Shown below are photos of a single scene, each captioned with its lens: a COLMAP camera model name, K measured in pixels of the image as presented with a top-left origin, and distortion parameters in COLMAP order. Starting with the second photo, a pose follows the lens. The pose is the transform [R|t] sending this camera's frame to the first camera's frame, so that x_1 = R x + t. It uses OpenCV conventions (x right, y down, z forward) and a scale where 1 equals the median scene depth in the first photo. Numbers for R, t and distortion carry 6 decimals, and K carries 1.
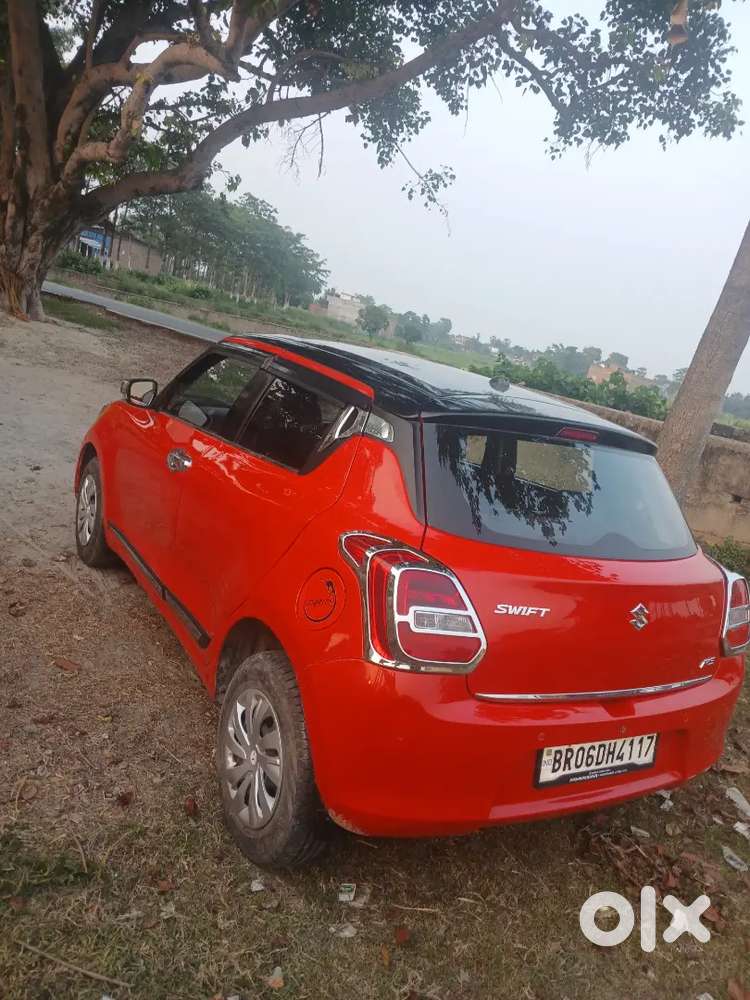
lens RADIAL K [[761.6, 0, 375.0], [0, 761.6, 500.0], [0, 0, 1]] dist [0.086697, -0.189676]
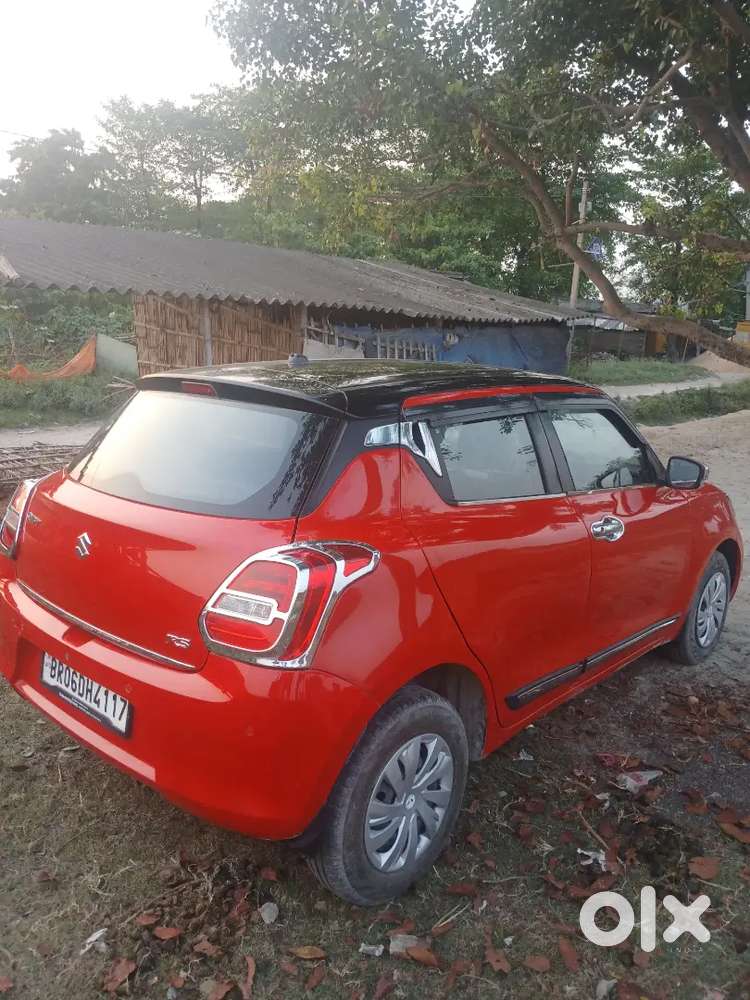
lens RADIAL K [[761.5, 0, 381.3], [0, 761.5, 502.3], [0, 0, 1]] dist [0.089165, -0.220764]
pose [[0.309950, -0.016074, -0.950617, 0.252730], [-0.172584, 0.982295, -0.072881, 0.018155], [0.934958, 0.186651, 0.301688, 0.186406]]
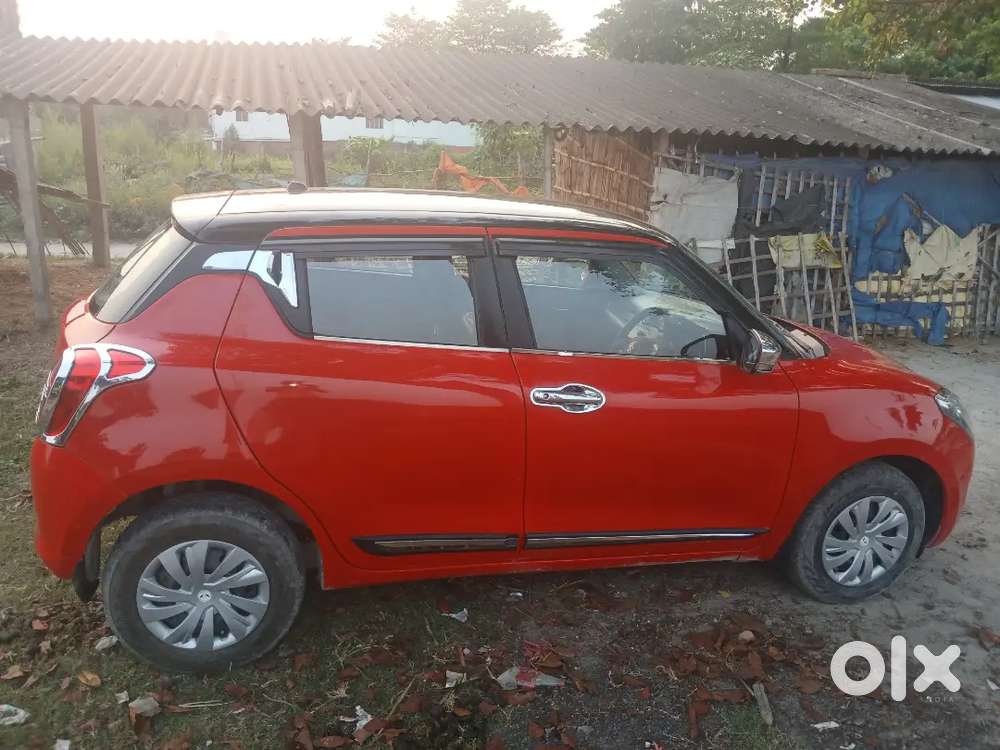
lens RADIAL K [[761.5, 0, 500.0], [0, 761.5, 375.0], [0, 0, 1]] dist [0.089165, -0.220764]
pose [[-0.250571, 0.045050, -0.967050, 0.252525], [-0.316420, 0.940242, 0.125788, -0.029205], [0.914928, 0.337513, -0.221343, 0.352179]]
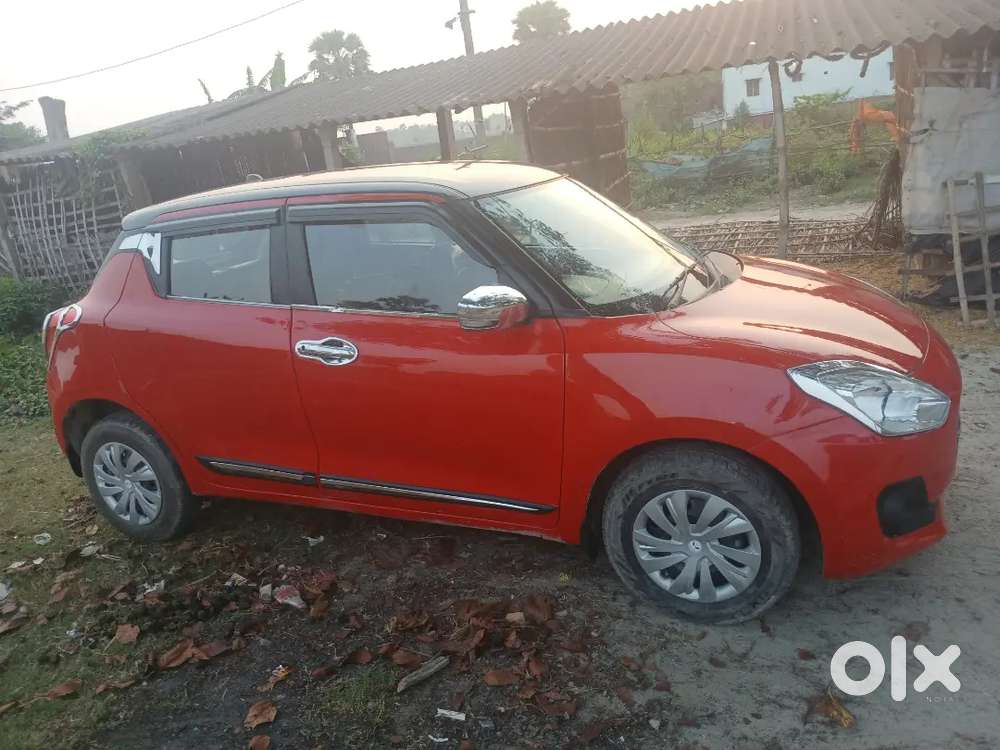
lens RADIAL K [[749.8, 0, 515.2], [0, 749.8, 372.3], [0, 0, 1]] dist [0.000136, 0.000034]
pose [[-0.784824, 0.049627, -0.617729, 0.139653], [-0.200050, 0.923137, 0.328327, -0.079954], [0.586542, 0.381255, -0.714572, 0.515824]]
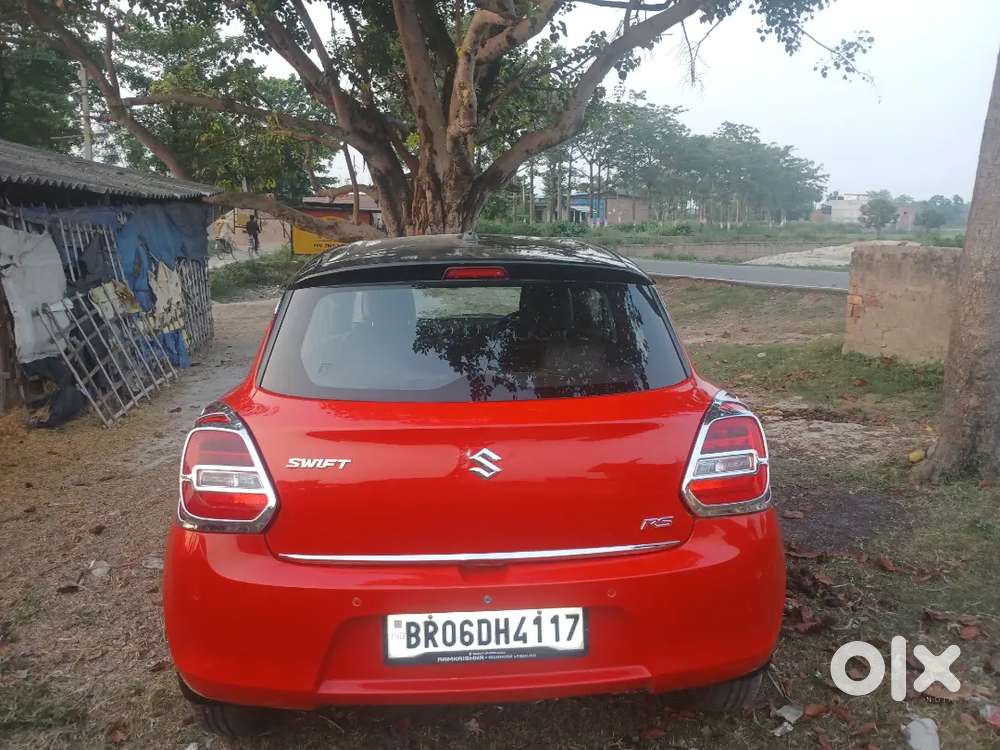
lens RADIAL K [[761.6, 0, 502.2], [0, 761.6, 369.4], [0, 0, 1]] dist [0.086697, -0.189676]
pose [[0.869083, -0.141056, -0.474128, 0.138118], [0.099119, 0.988700, -0.112458, 0.025759], [0.484634, 0.050740, 0.873244, 0.046097]]
